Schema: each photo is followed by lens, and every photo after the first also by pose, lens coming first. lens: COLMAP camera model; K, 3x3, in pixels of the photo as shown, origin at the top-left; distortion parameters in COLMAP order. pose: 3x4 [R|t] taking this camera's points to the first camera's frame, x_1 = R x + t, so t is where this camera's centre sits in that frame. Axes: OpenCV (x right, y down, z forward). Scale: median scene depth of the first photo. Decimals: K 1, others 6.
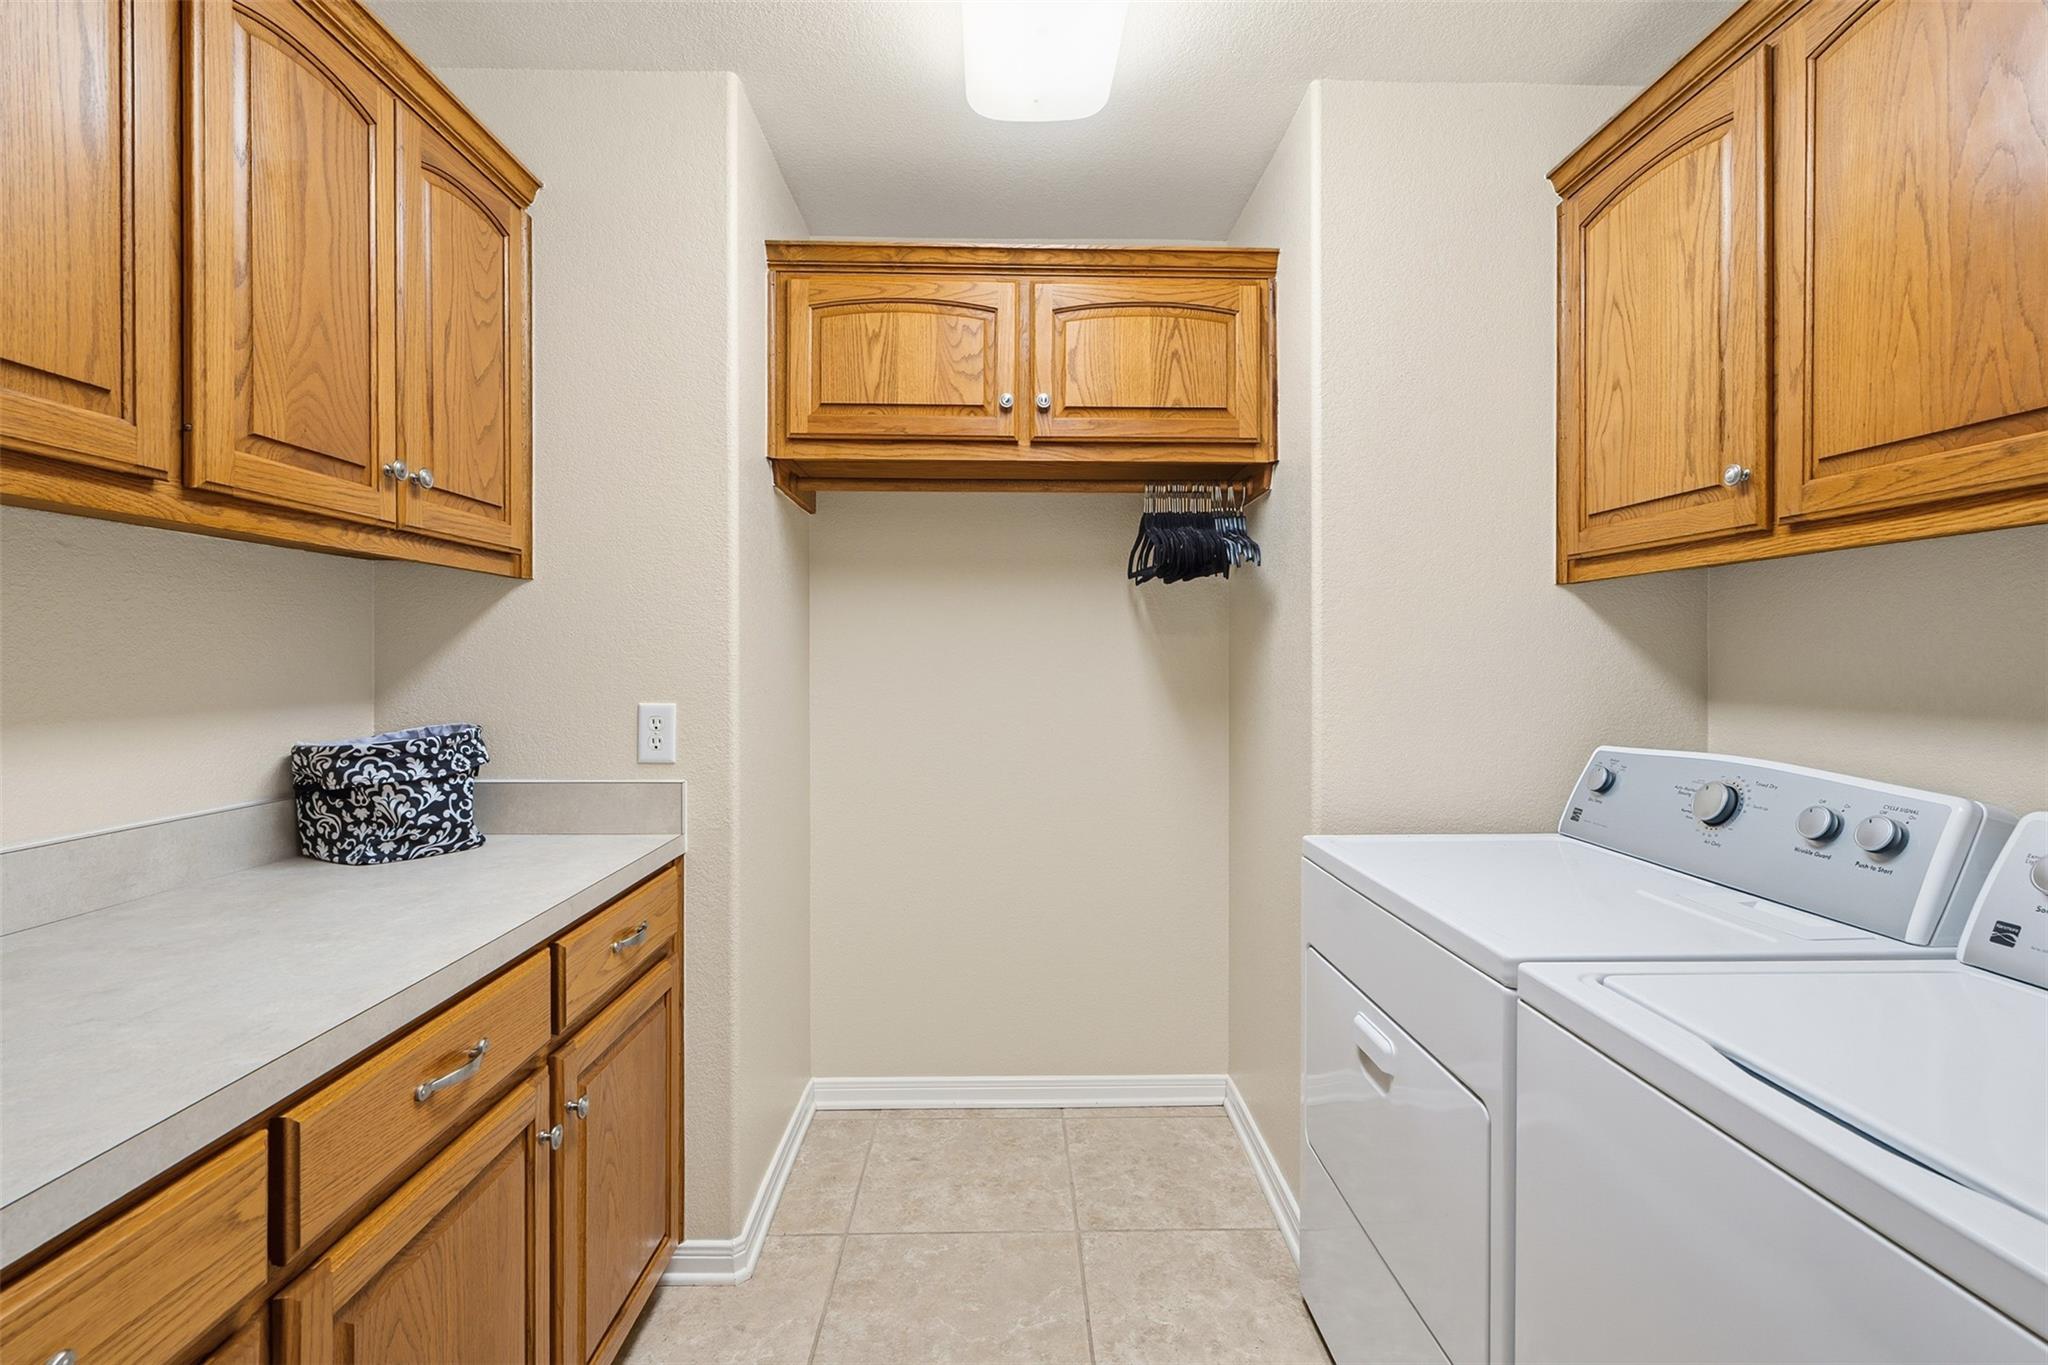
lens RADIAL K [[923.4, 0, 1025.5], [0, 923.4, 667.3], [0, 0, 1]] dist [-0.003320, 0.000854]
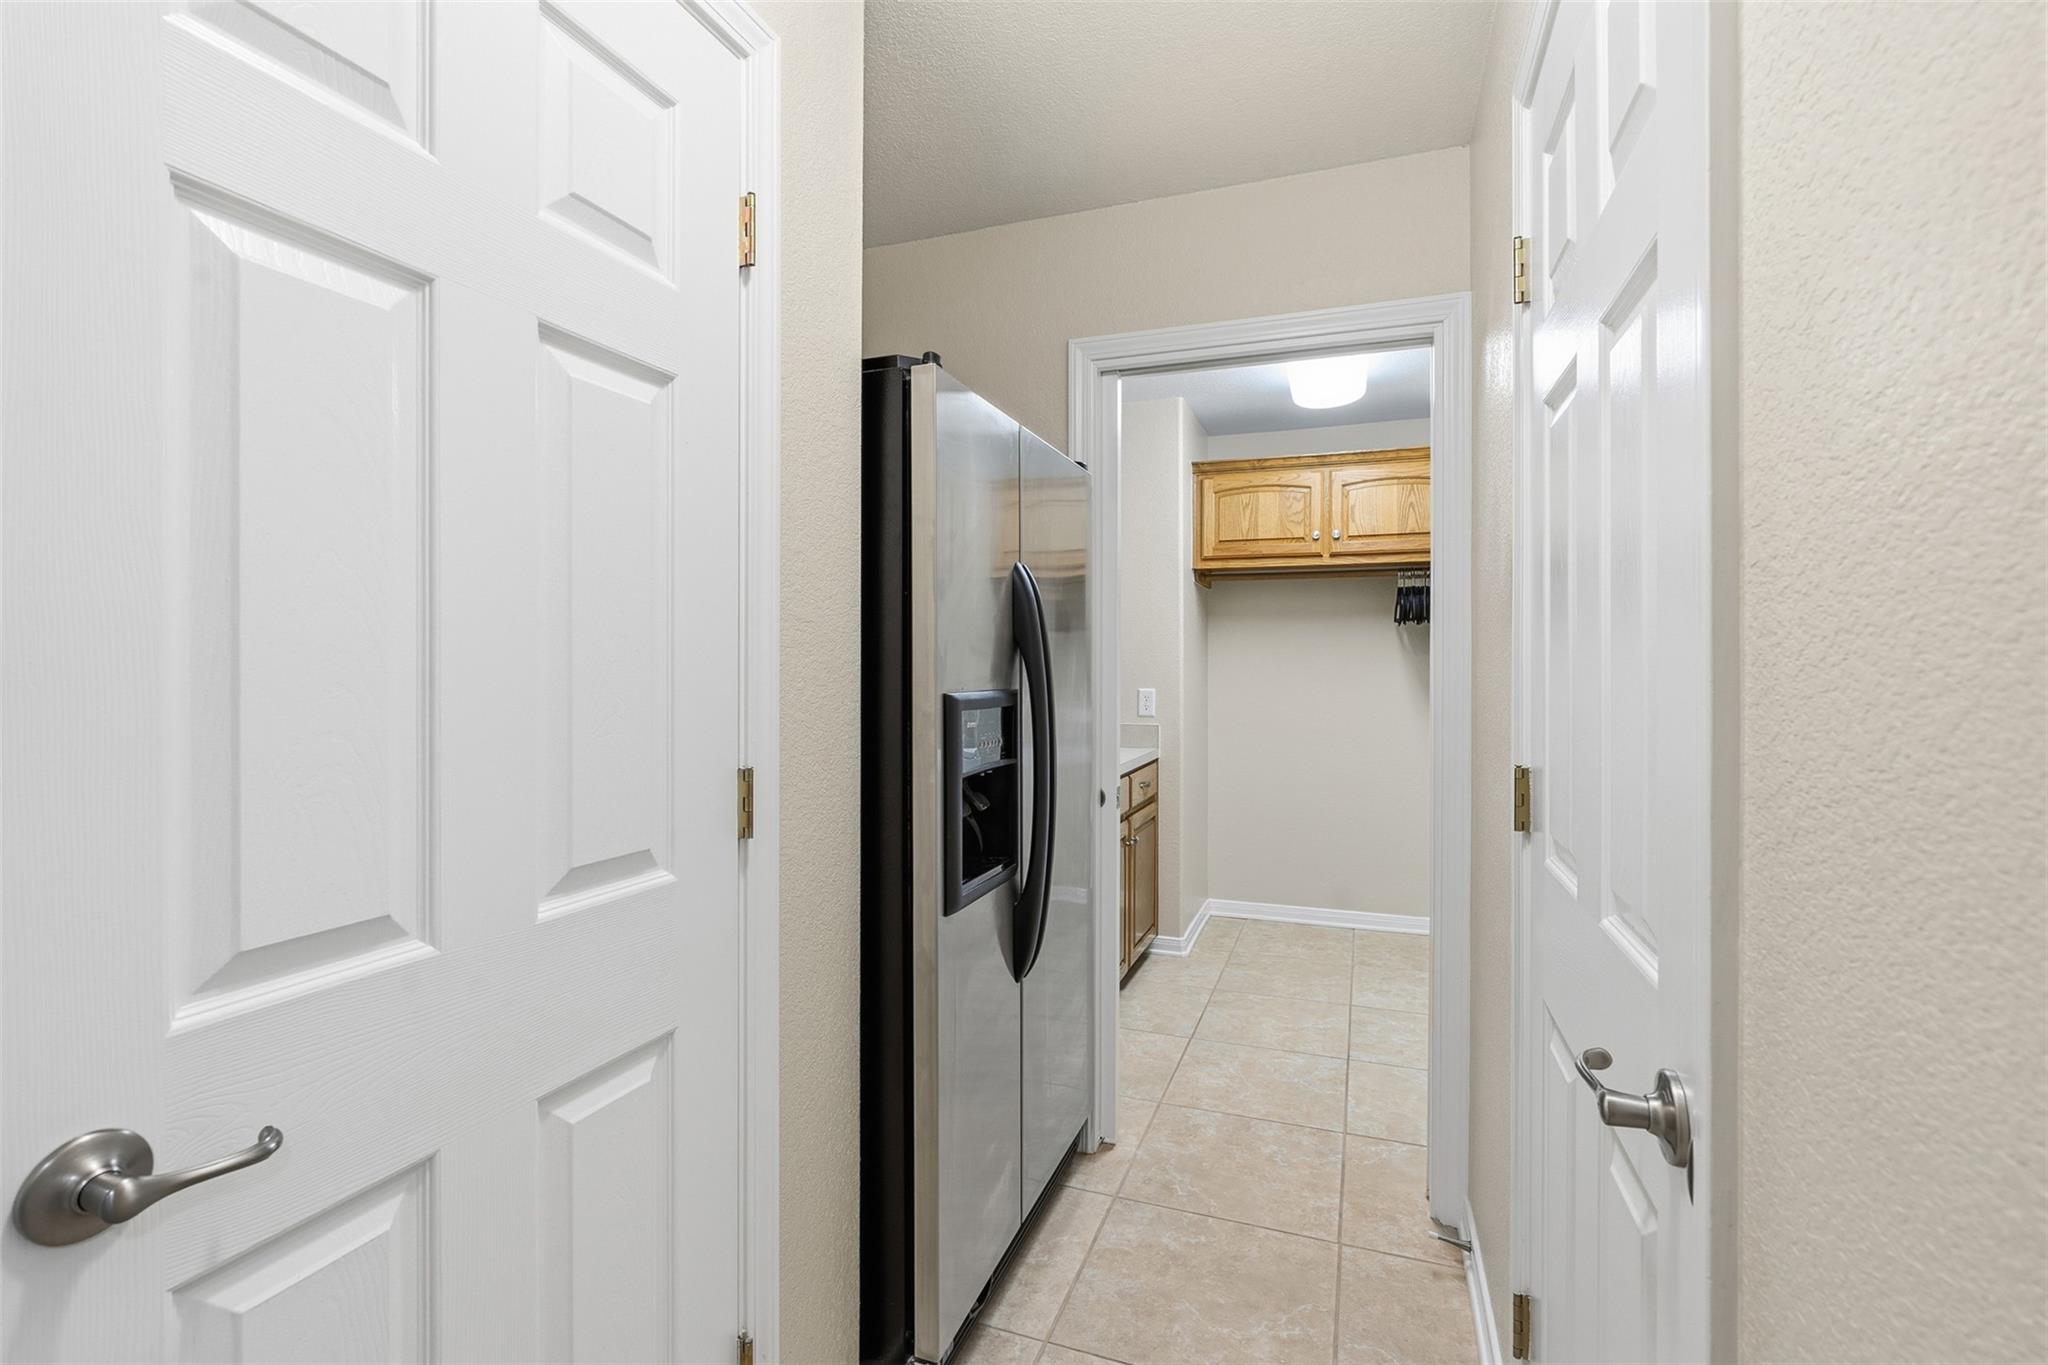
lens RADIAL K [[923.4, 0, 1027.6], [0, 923.4, 669.4], [0, 0, 1]] dist [-0.003320, 0.000854]
pose [[0.931420, 0.001089, -0.363946, 0.119129], [-0.003670, 0.999973, -0.006400, 0.006849], [0.363929, 0.007297, 0.931398, -1.004247]]
